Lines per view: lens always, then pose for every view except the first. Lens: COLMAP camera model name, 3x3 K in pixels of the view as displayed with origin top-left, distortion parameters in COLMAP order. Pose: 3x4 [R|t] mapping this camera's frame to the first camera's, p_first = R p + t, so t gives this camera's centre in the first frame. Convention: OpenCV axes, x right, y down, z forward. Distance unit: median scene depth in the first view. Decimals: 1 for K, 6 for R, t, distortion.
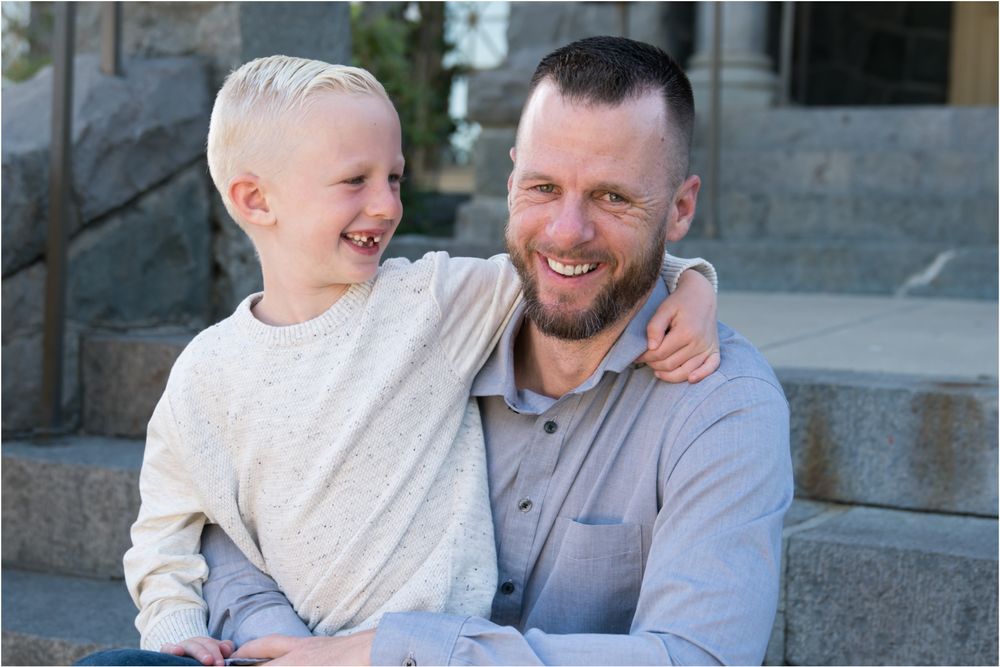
lens RADIAL K [[1680.5, 0, 435.7], [0, 1680.5, 309.2], [0, 0, 1]] dist [0.045027, 0.059093]
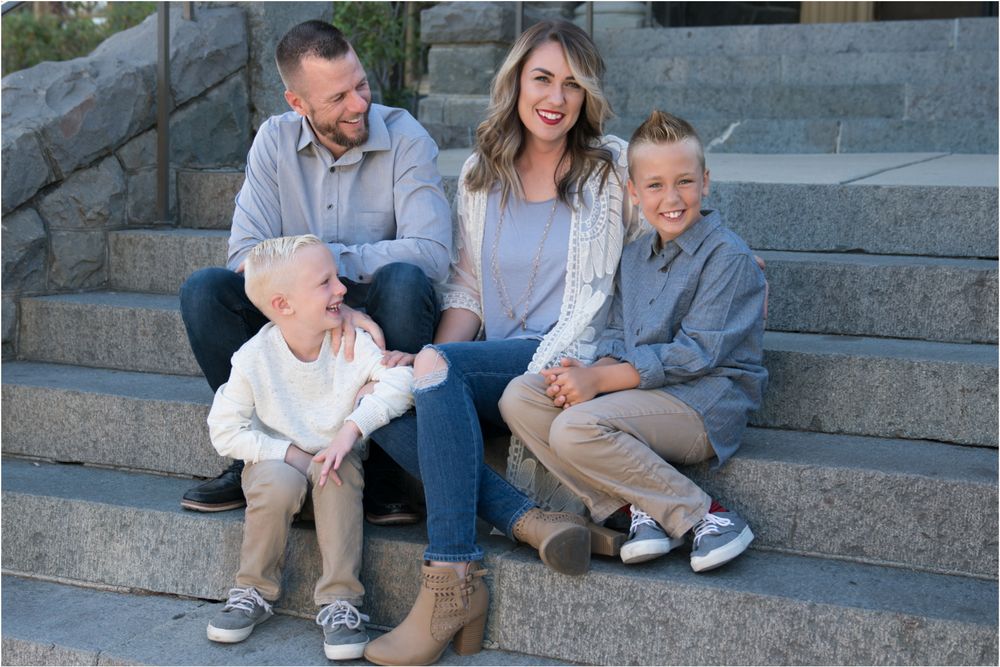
lens RADIAL K [[2024.1, 0, 502.1], [0, 2024.1, 420.4], [0, 0, 1]] dist [0.011865, -0.087136]
pose [[0.999616, -0.018066, -0.021030, 0.173337], [0.019607, 0.996952, 0.075519, 0.126262], [0.019601, -0.075902, 0.996923, -1.156057]]
